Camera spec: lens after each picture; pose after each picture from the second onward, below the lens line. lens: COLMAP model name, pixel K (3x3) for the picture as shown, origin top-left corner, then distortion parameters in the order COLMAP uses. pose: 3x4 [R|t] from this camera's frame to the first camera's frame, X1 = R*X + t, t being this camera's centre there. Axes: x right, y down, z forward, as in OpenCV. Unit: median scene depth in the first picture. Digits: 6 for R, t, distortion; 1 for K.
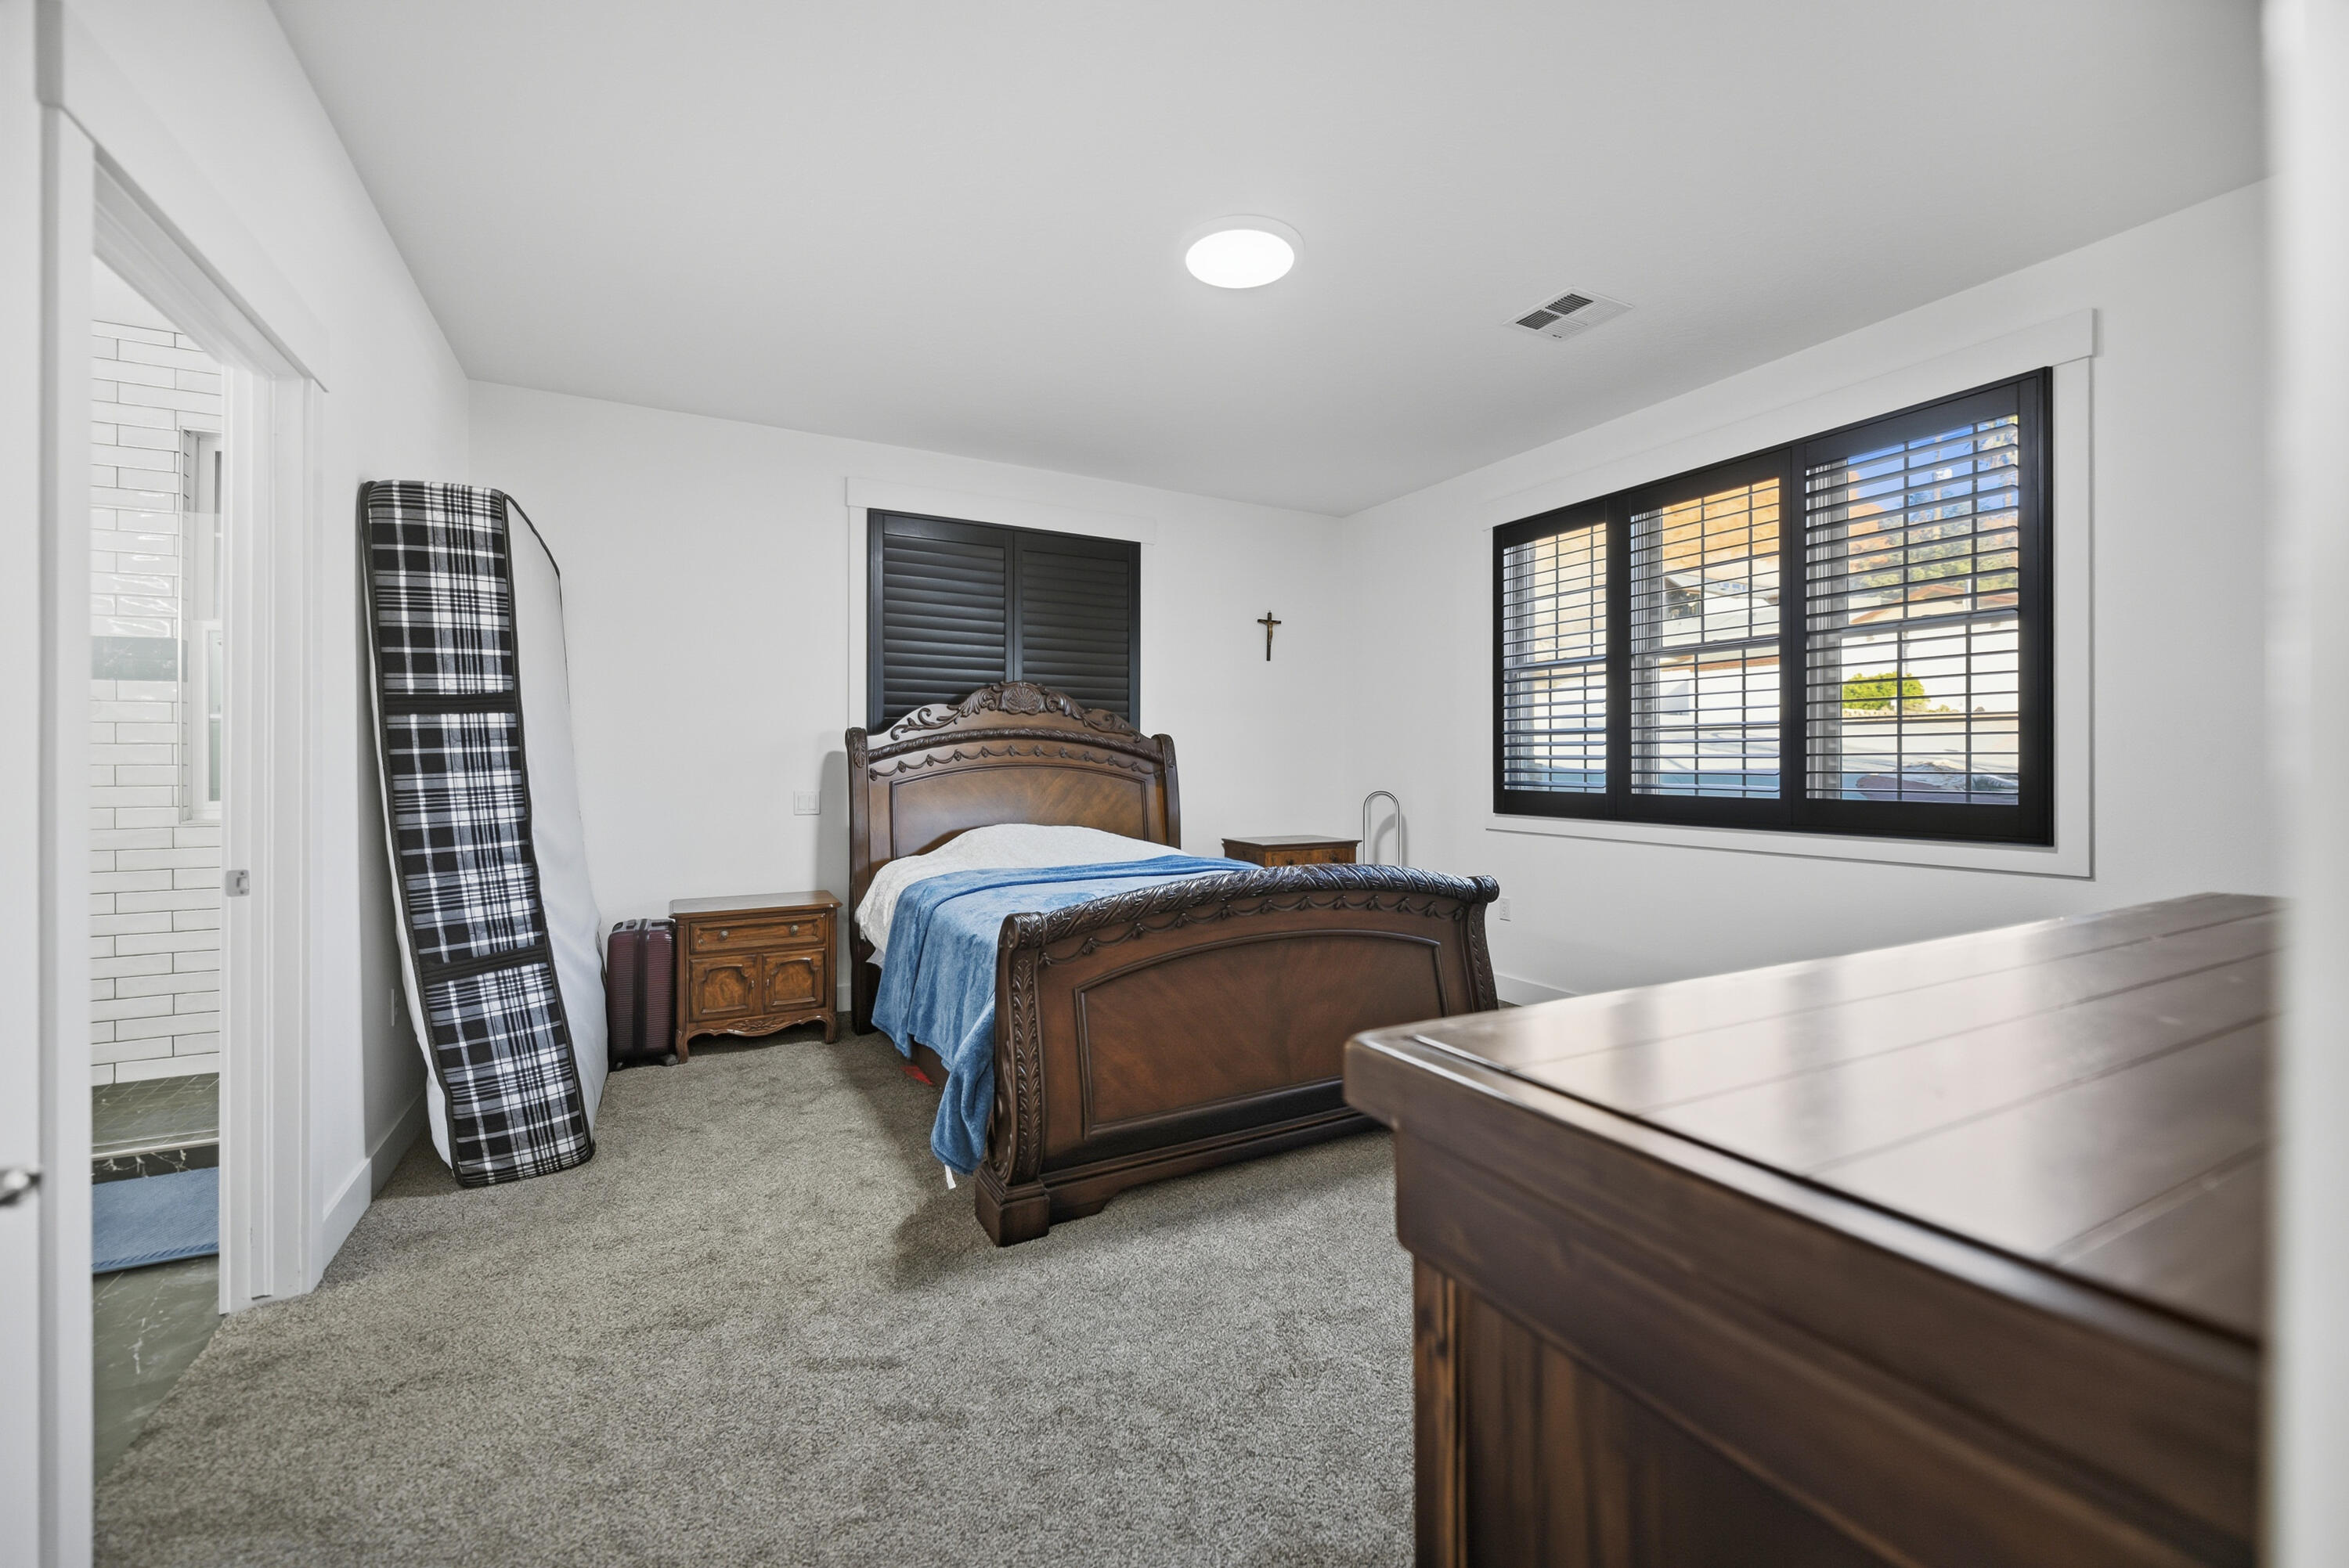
lens RADIAL K [[951.7, 0, 1174.5], [0, 951.7, 784.0], [0, 0, 1]] dist [0.000372, -0.000528]
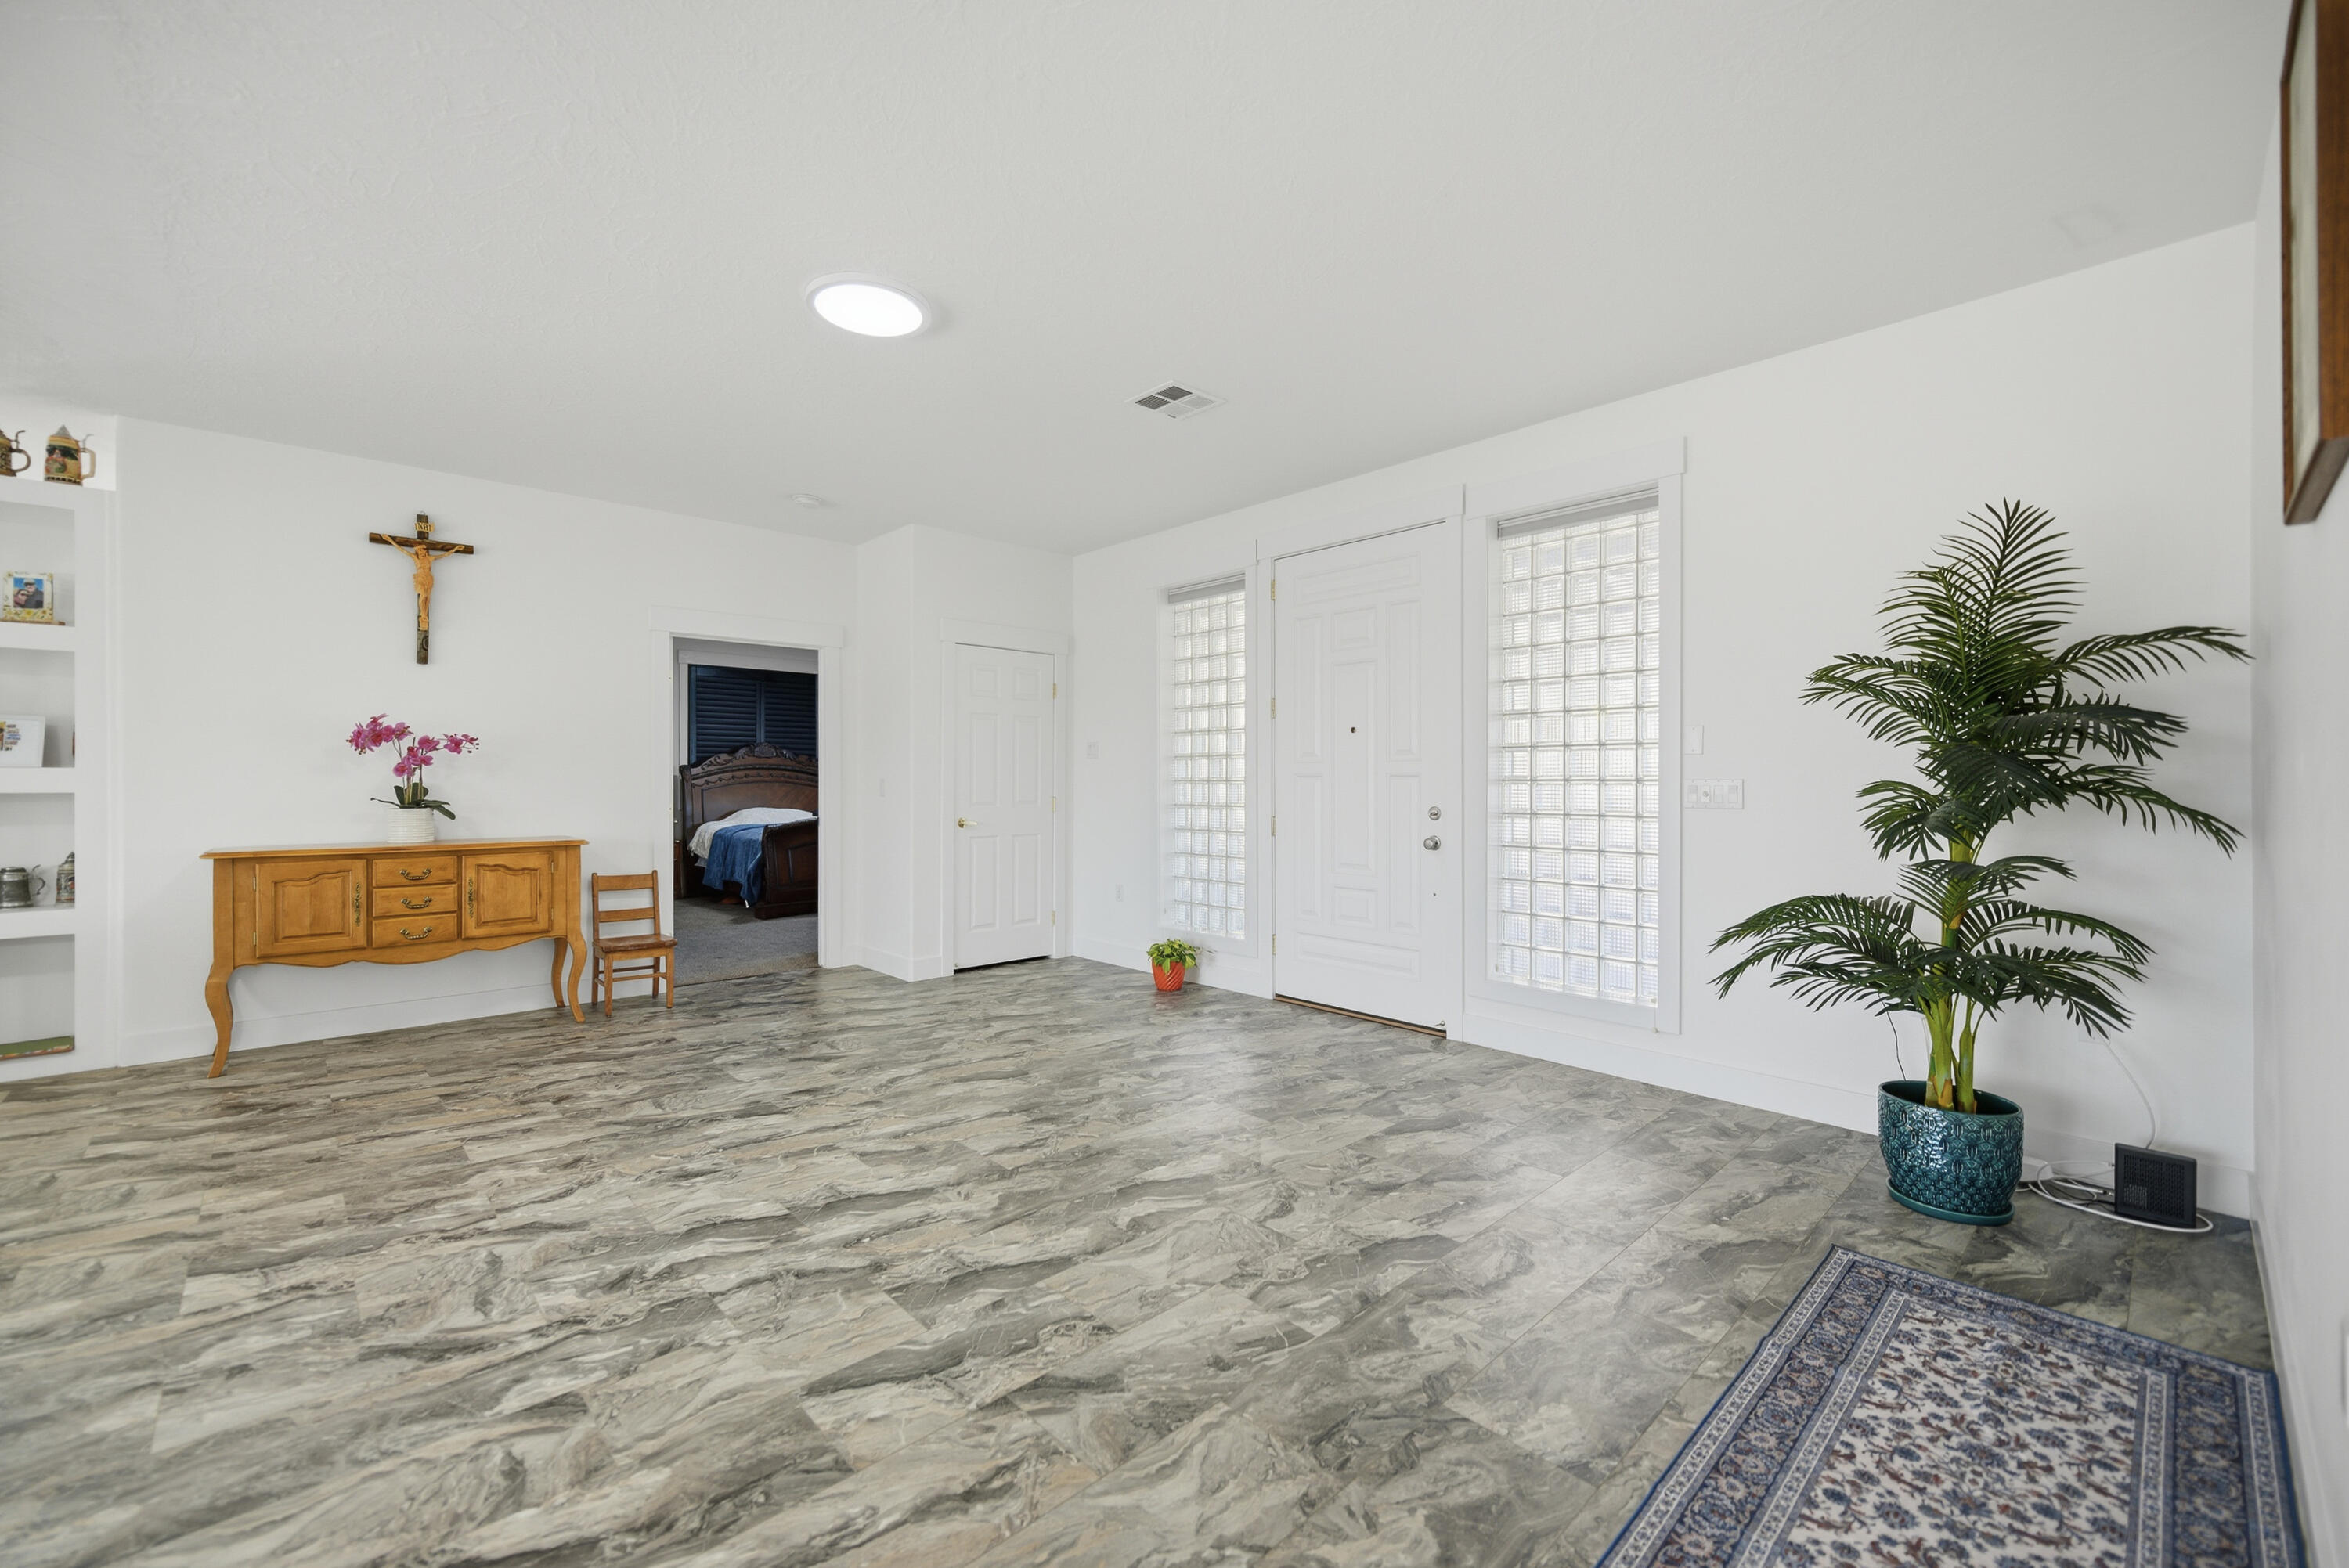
lens RADIAL K [[951.7, 0, 1174.5], [0, 951.7, 784.0], [0, 0, 1]] dist [0.000372, -0.000528]
pose [[0.966580, -0.002185, 0.256355, 0.194819], [0.005342, 0.999918, -0.011619, 0.016141], [-0.256308, 0.012600, 0.966513, -1.397822]]
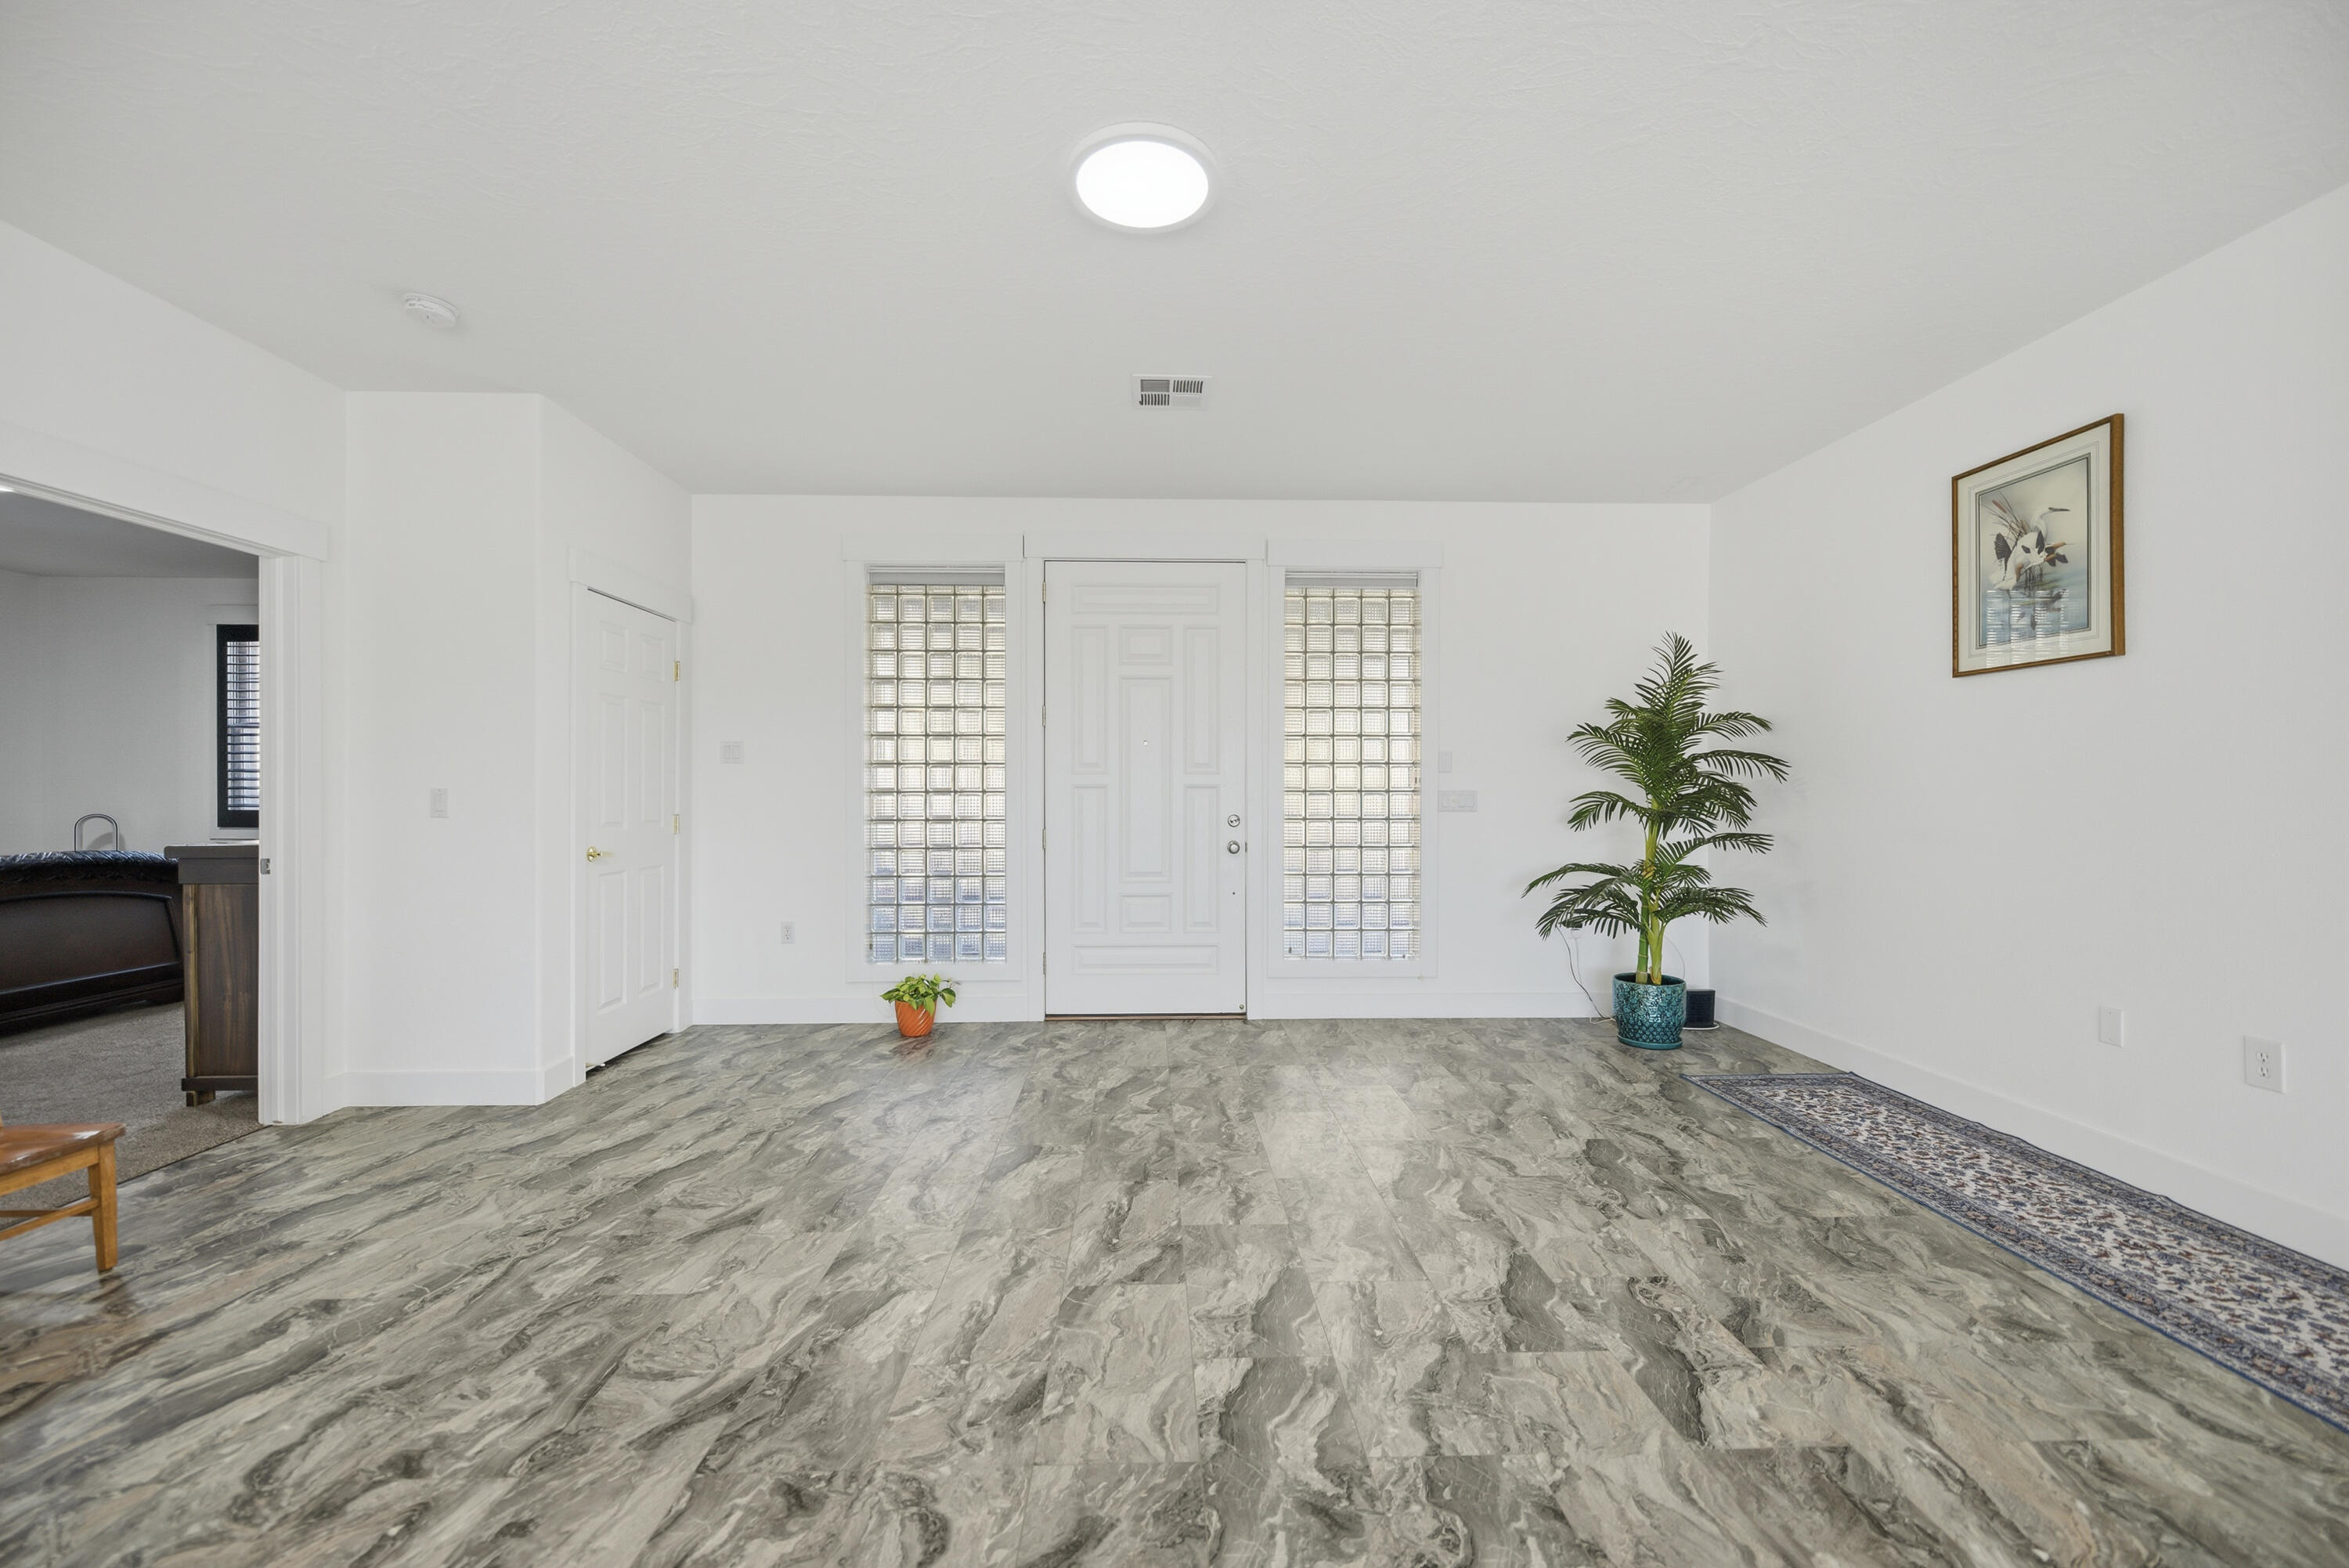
lens RADIAL K [[935.4, 0, 1186.4], [0, 935.4, 790.2], [0, 0, 1]] dist [-0.000737, -0.000585]
pose [[0.441660, 0.000245, 0.897182, -0.286653], [0.015179, 0.999855, -0.007745, 0.008683], [-0.897054, 0.017039, 0.441592, -0.942325]]
